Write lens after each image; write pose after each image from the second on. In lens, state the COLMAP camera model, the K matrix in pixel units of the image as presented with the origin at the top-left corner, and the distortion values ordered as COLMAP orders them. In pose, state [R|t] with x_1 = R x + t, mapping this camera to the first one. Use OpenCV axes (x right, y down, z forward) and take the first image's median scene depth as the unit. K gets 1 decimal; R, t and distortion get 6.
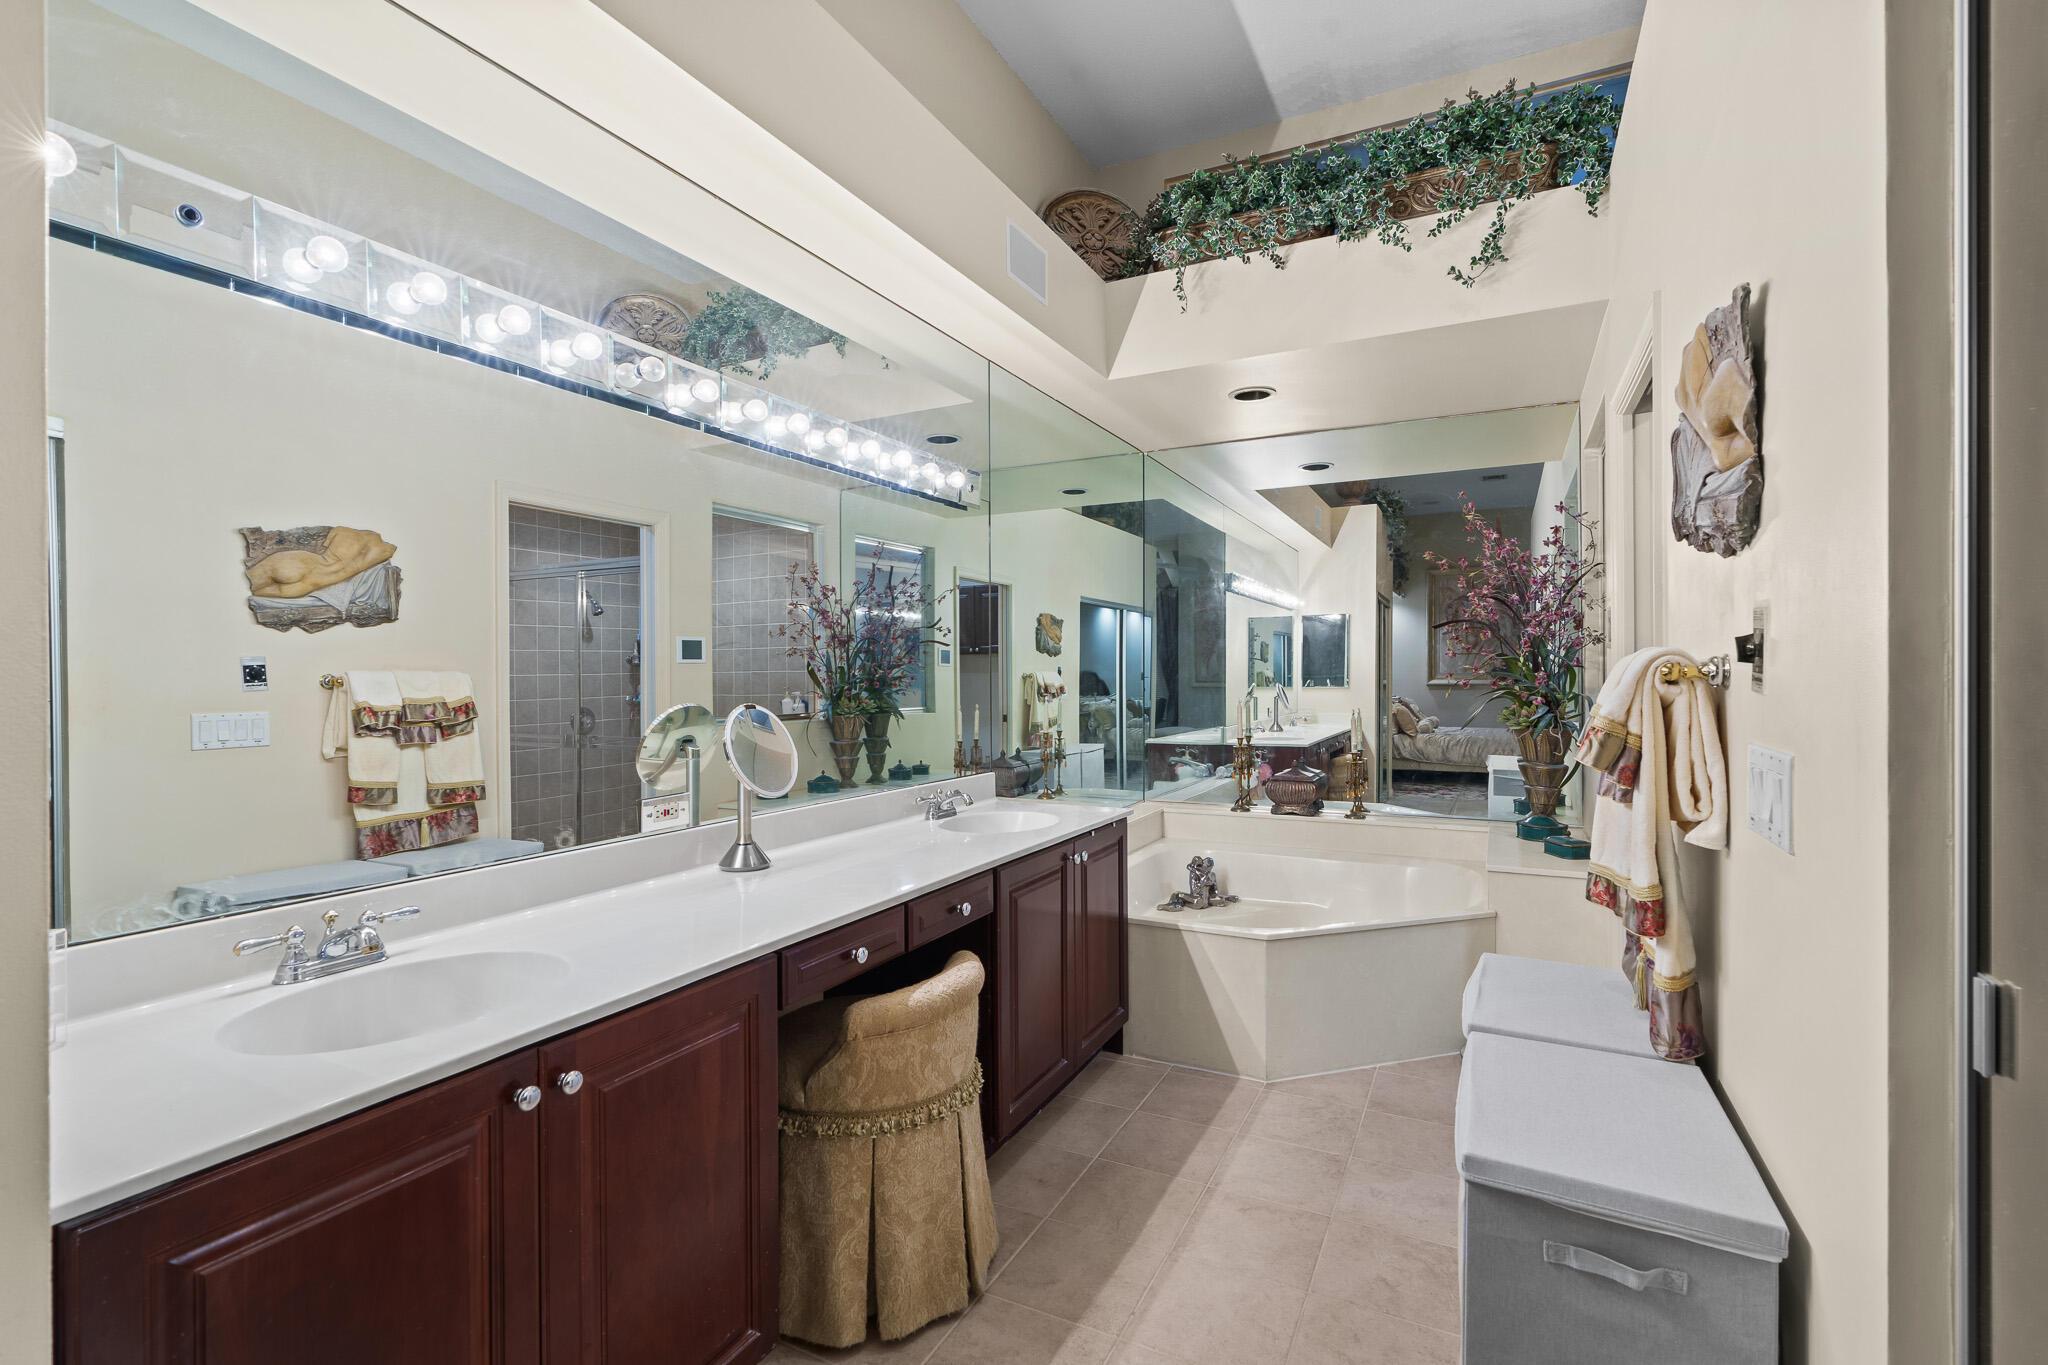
lens RADIAL K [[925.8, 0, 1026.1], [0, 925.8, 680.5], [0, 0, 1]] dist [-0.005241, 0.001222]
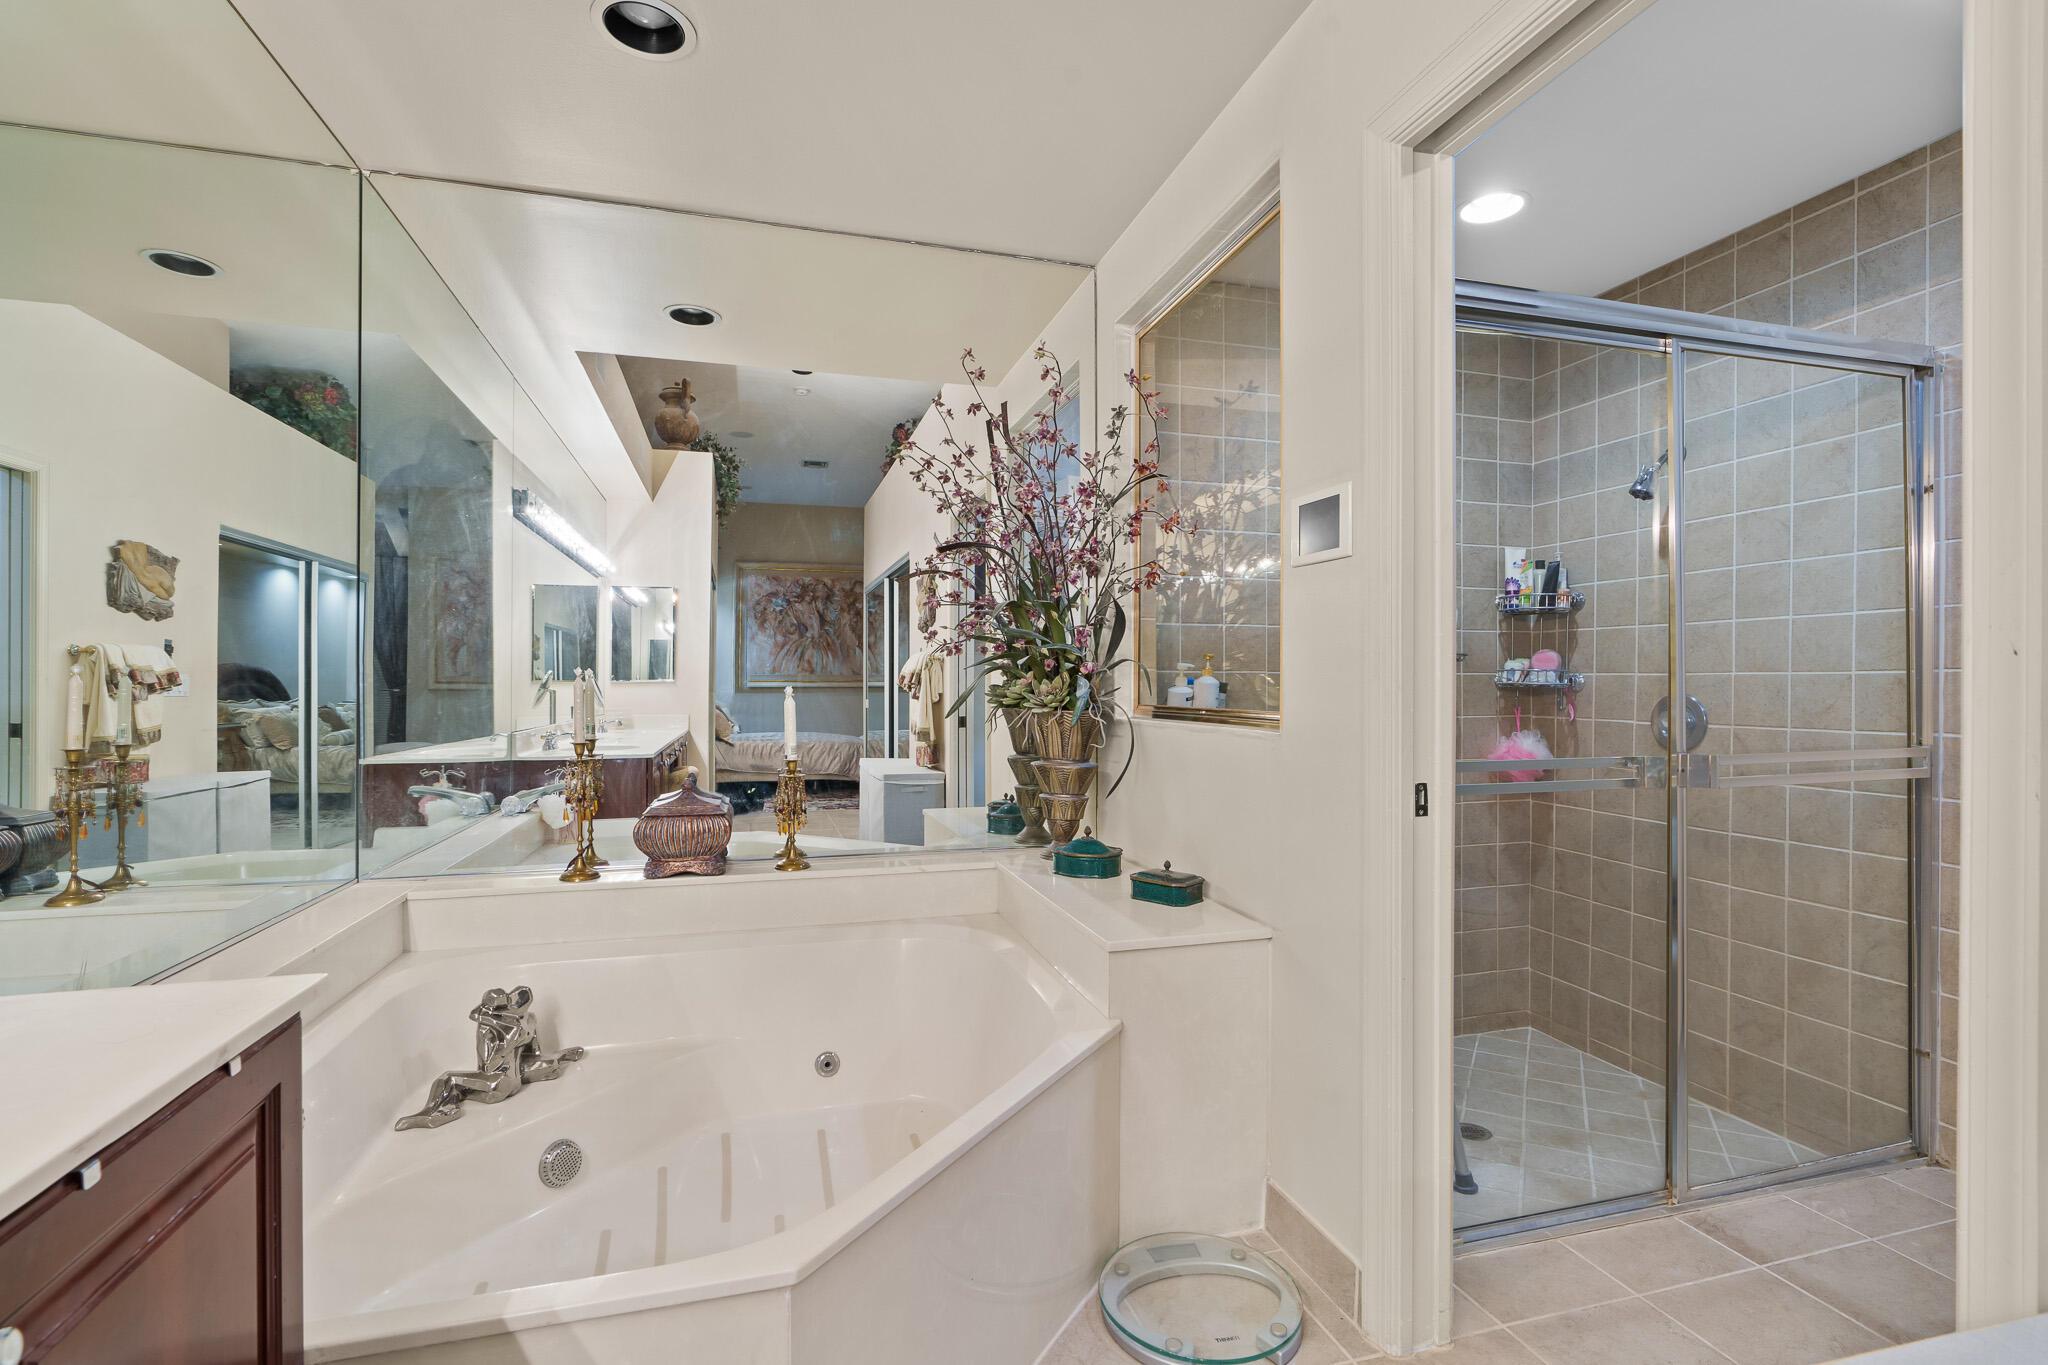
lens RADIAL K [[915.9, 0, 1031.4], [0, 915.9, 691.8], [0, 0, 1]] dist [0.002446, 0.000680]
pose [[0.719896, 0.004632, 0.694067, 0.028994], [-0.003837, 0.999989, -0.002694, 0.018789], [-0.694072, -0.000724, 0.719906, 0.250094]]
